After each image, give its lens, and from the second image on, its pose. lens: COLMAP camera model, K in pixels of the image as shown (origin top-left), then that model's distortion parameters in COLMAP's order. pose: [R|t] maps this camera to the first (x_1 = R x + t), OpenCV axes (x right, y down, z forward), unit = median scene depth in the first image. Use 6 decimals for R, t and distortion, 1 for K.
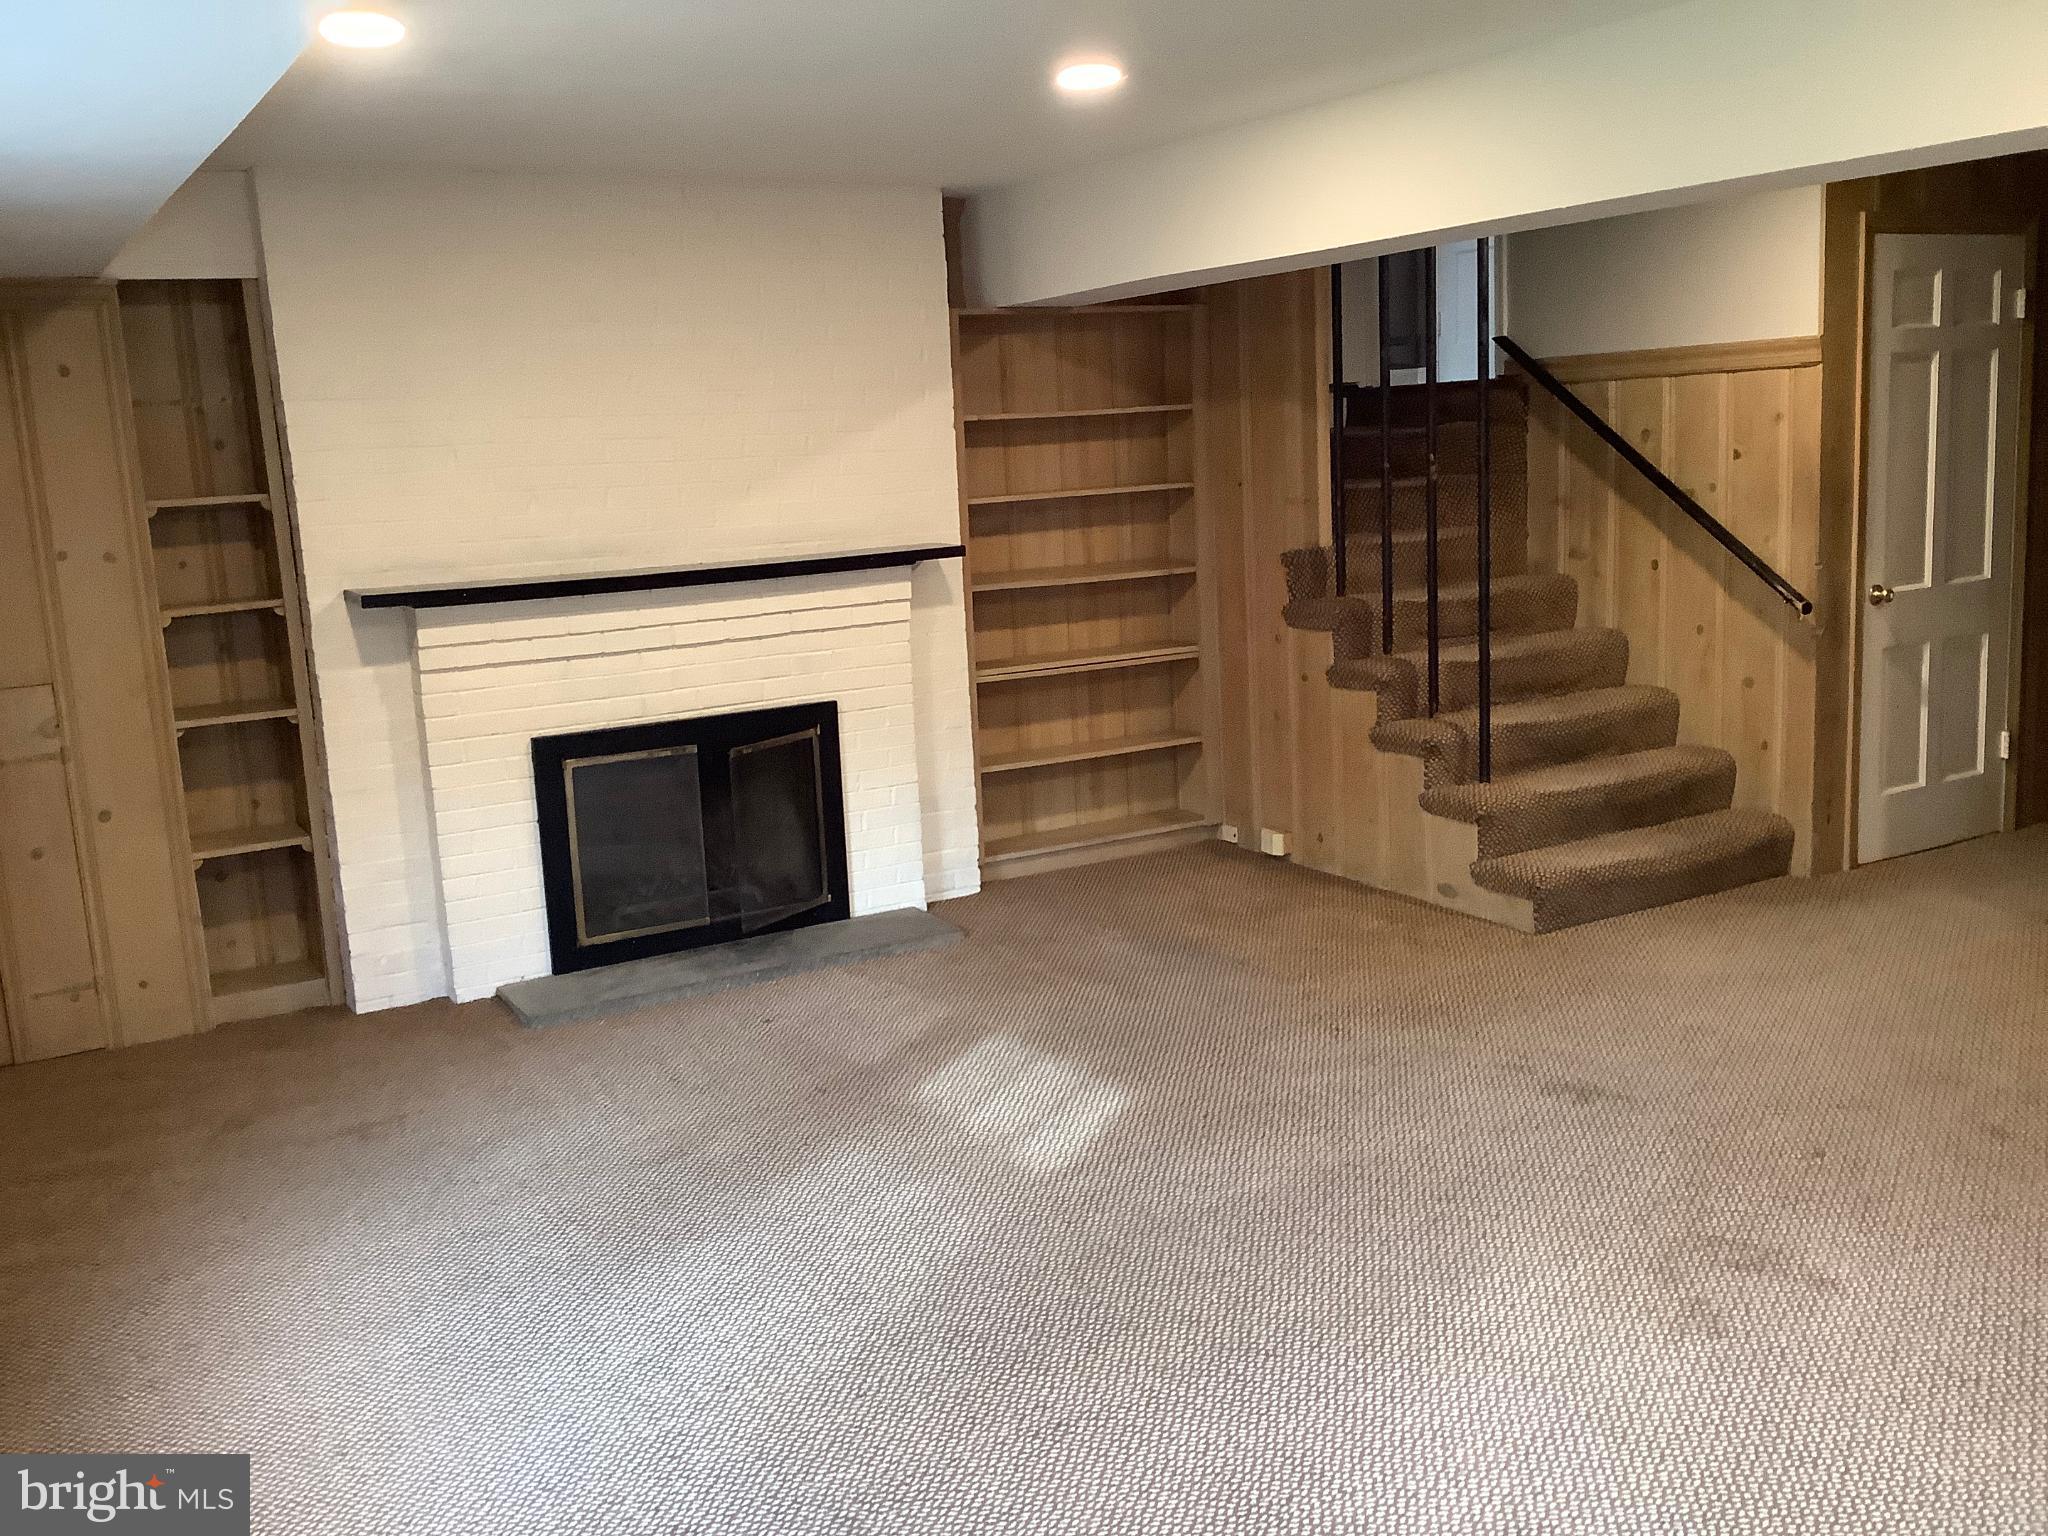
lens RADIAL K [[1865.1, 0, 1024.0], [0, 1865.1, 768.0], [0, 0, 1]] dist [0.116055, -0.245497]
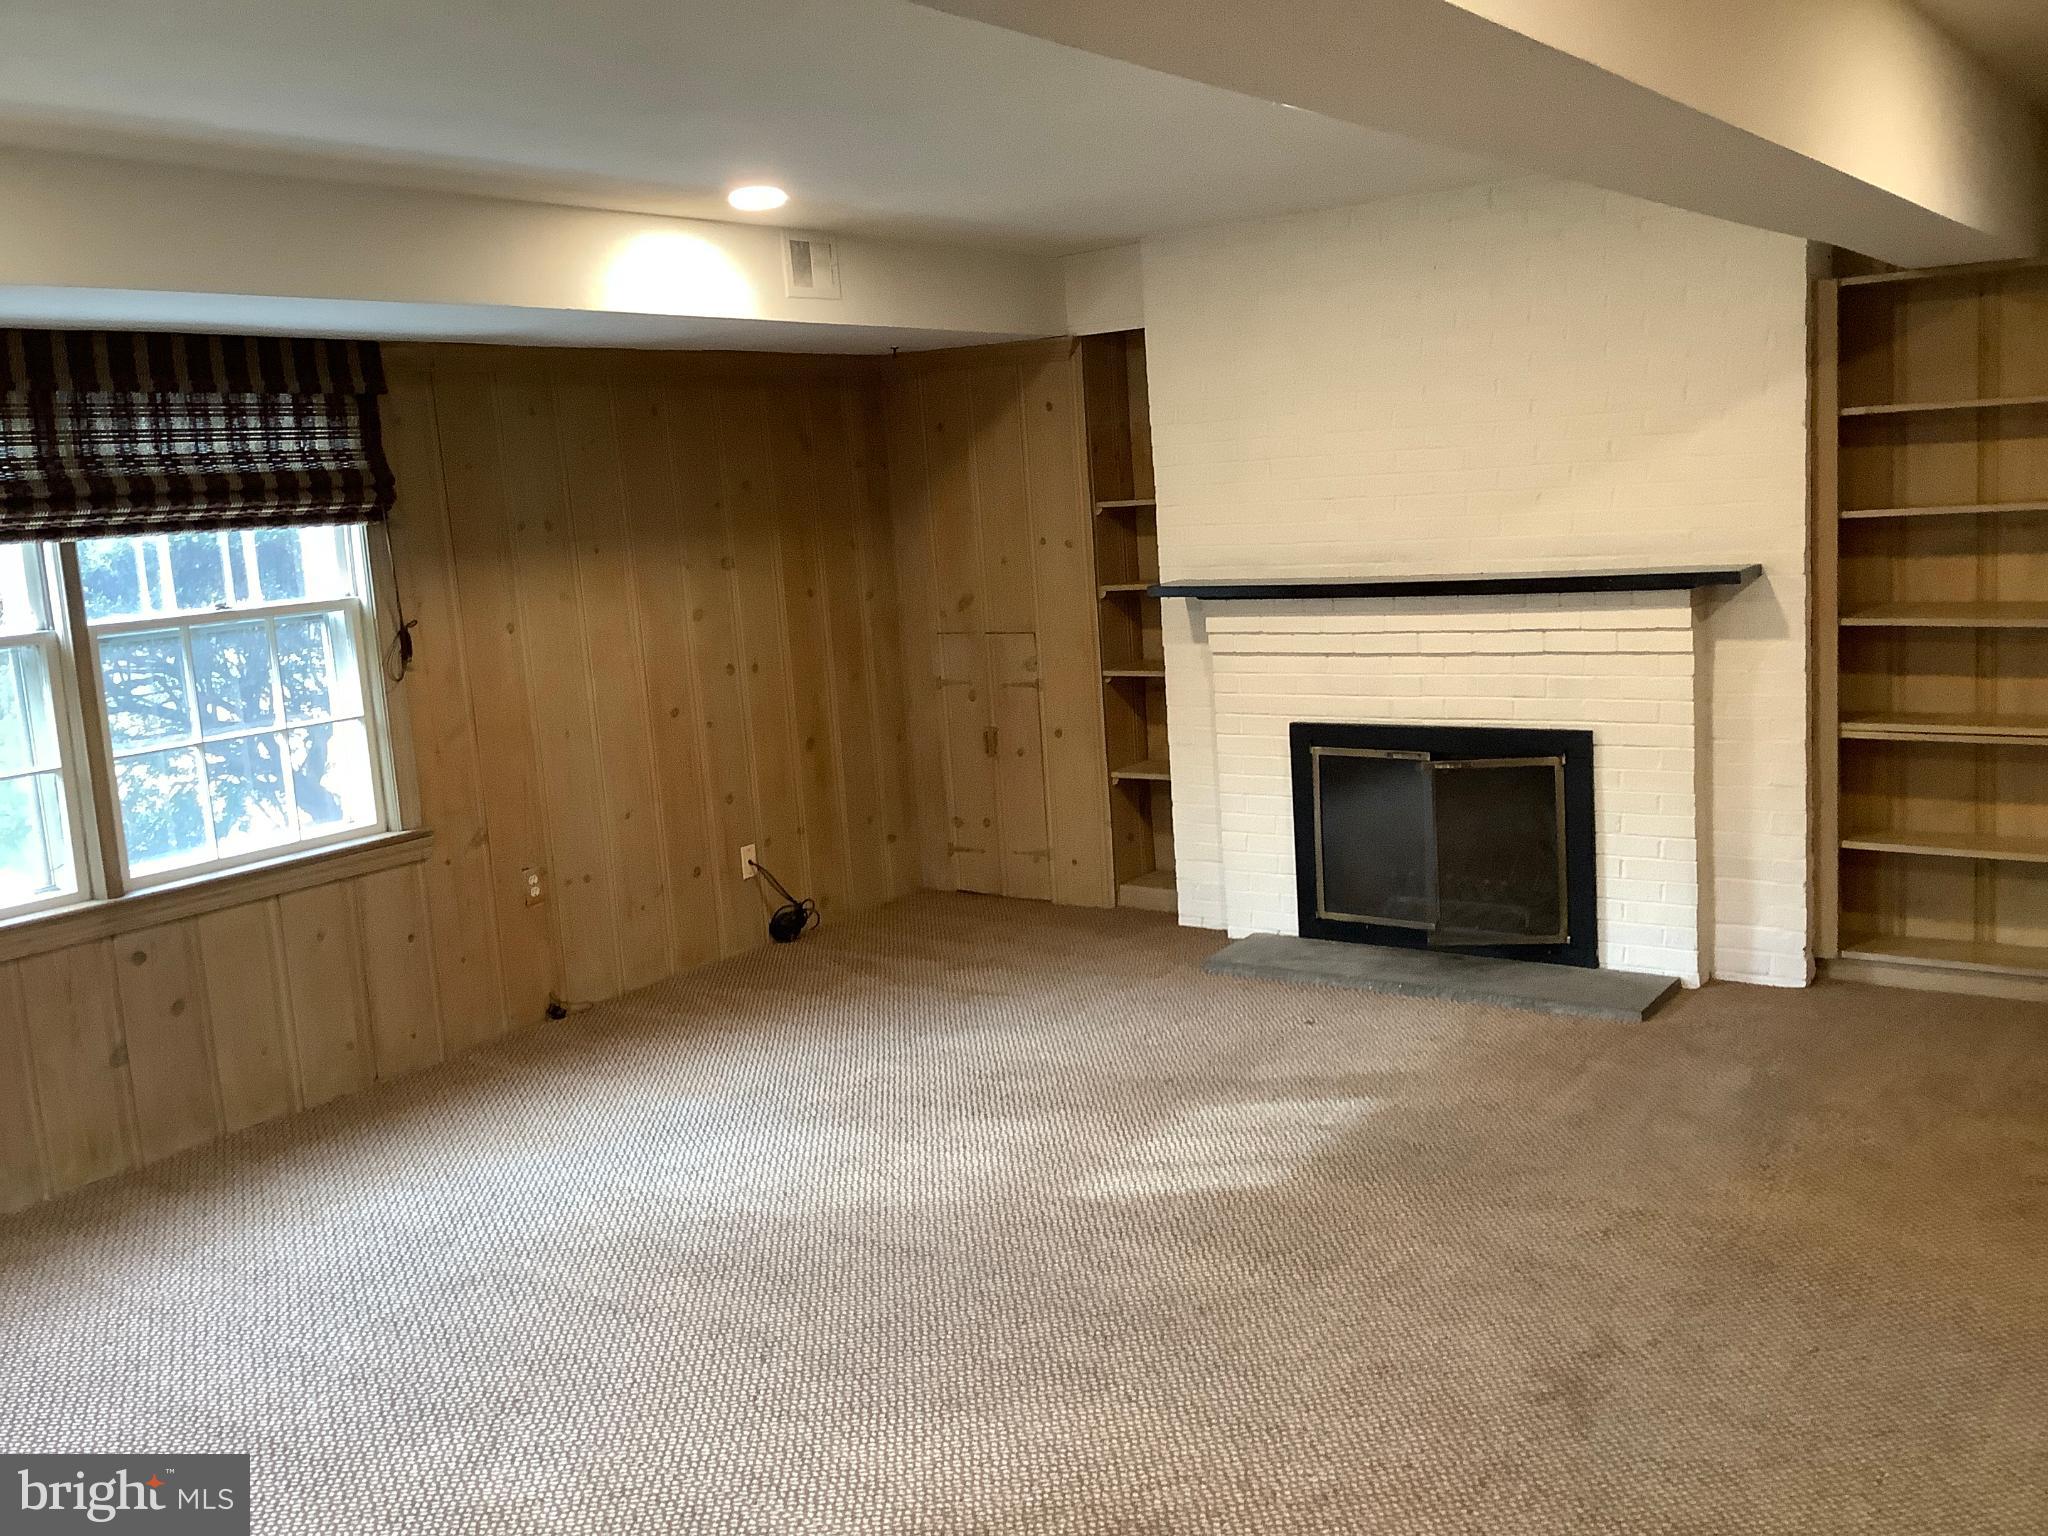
lens RADIAL K [[1865.1, 0, 1024.0], [0, 1865.1, 768.0], [0, 0, 1]] dist [0.116055, -0.245497]
pose [[0.412576, 0.165286, -0.895802, 0.661869], [-0.120647, 0.984652, 0.126114, -0.108606], [0.902898, 0.056044, 0.426185, 0.381791]]
